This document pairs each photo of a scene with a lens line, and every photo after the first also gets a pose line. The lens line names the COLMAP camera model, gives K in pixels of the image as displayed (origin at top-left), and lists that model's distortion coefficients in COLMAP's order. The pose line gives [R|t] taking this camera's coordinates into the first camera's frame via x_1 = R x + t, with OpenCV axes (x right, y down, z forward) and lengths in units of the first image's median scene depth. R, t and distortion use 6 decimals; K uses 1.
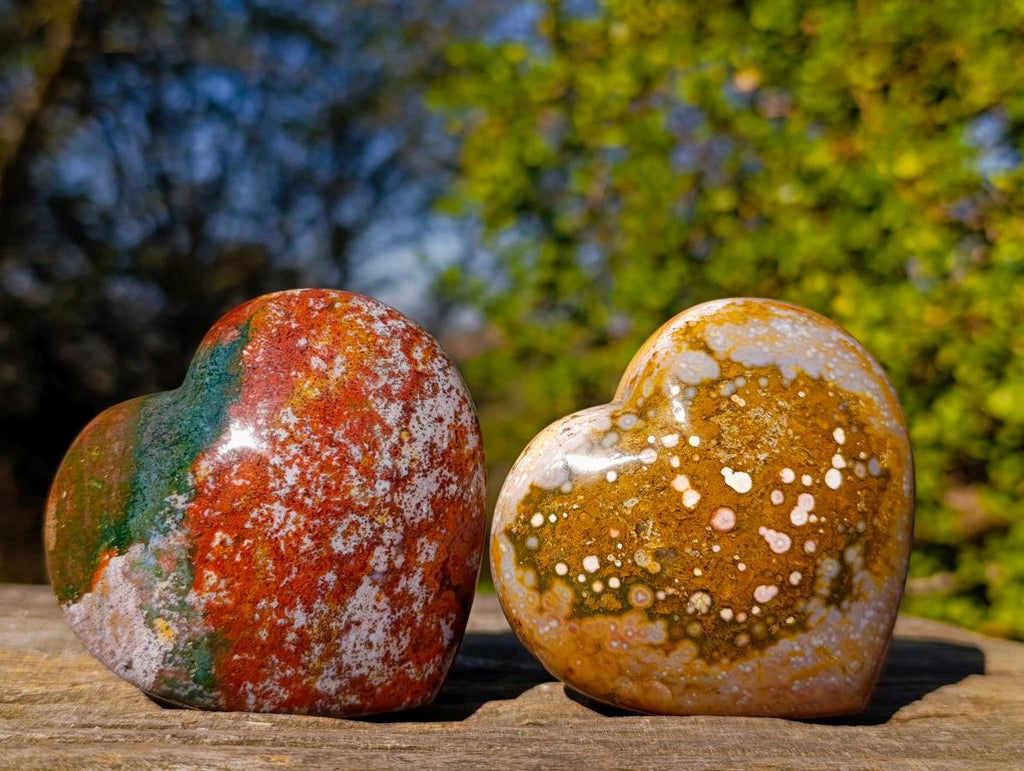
lens RADIAL K [[1779.8, 0, 540.2], [0, 1779.8, 400.2], [0, 0, 1]] dist [0.335775, -3.986717]
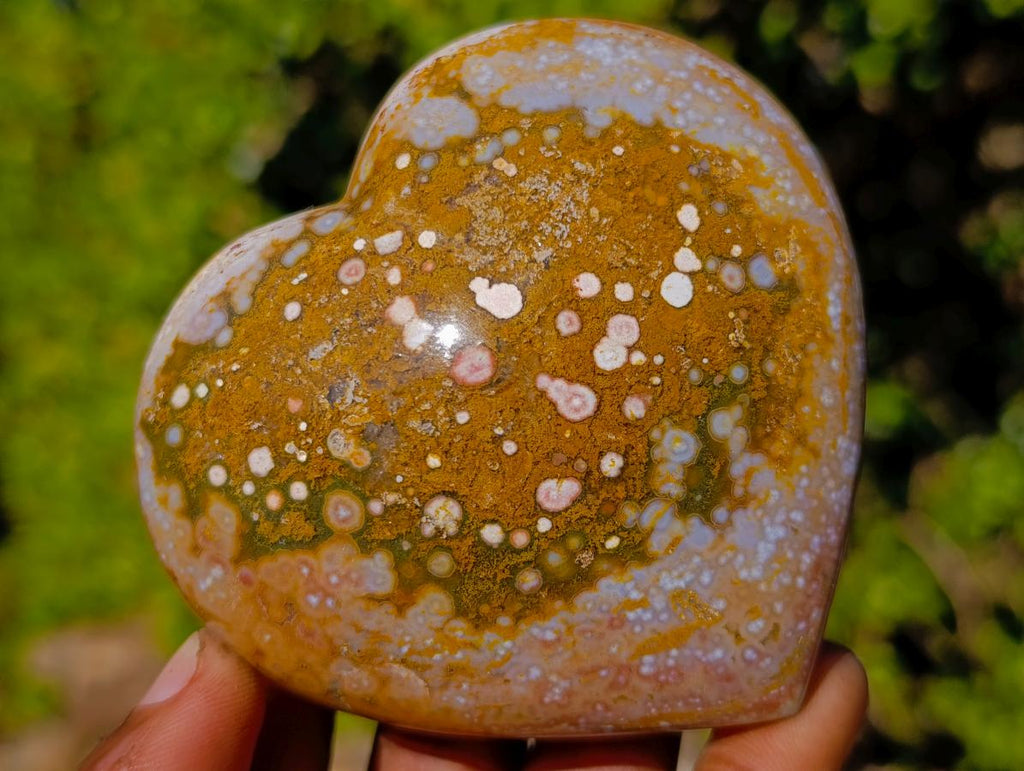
lens RADIAL K [[1779.8, 0, 540.2], [0, 1779.8, 400.2], [0, 0, 1]] dist [0.335775, -3.986717]
pose [[0.981110, -0.065921, -0.181870, 0.221991], [0.051696, 0.995300, -0.081882, 0.122905], [0.186413, 0.070933, 0.979907, 0.442092]]
